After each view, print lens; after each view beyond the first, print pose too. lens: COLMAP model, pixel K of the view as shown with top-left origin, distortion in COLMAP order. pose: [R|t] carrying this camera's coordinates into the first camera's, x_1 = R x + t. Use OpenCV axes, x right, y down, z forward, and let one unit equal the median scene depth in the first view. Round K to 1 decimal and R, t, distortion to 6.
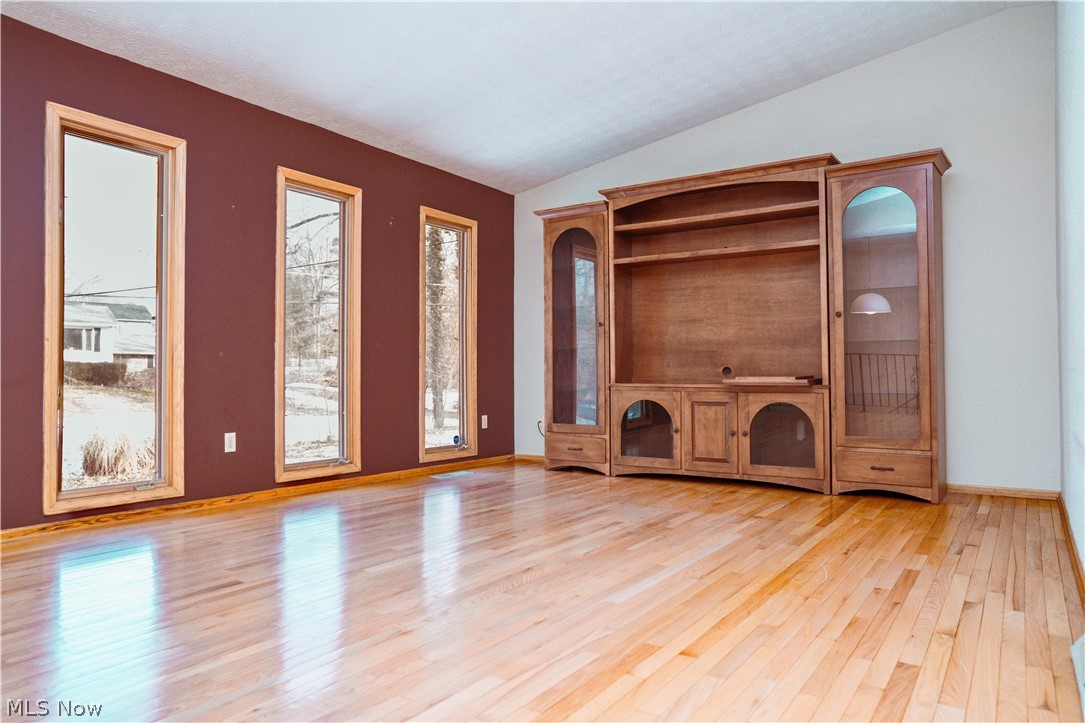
lens RADIAL K [[737.1, 0, 542.5], [0, 737.1, 361.5], [0, 0, 1]] dist [-0.002461, 0.004923]
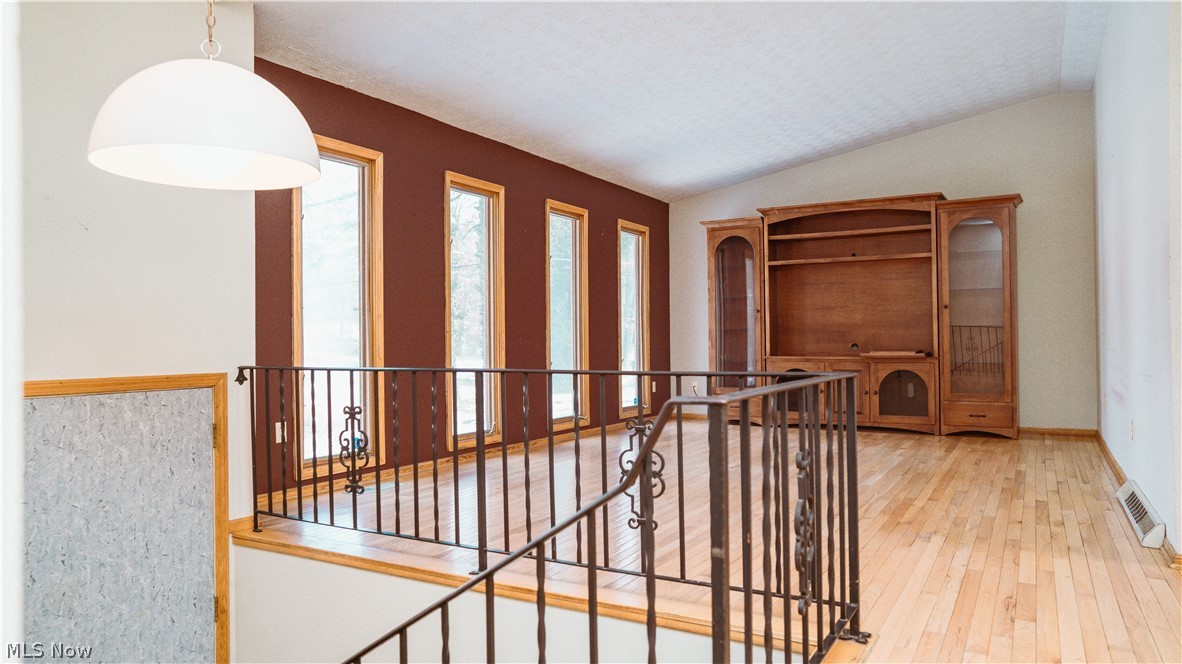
lens RADIAL K [[778.1, 0, 587.0], [0, 778.1, 334.6], [0, 0, 1]] dist [-0.045984, 0.056190]
pose [[0.998353, -0.005408, 0.057112, -0.325244], [0.004855, 0.999940, 0.009826, -0.025605], [-0.057162, -0.009533, 0.998319, -0.384133]]
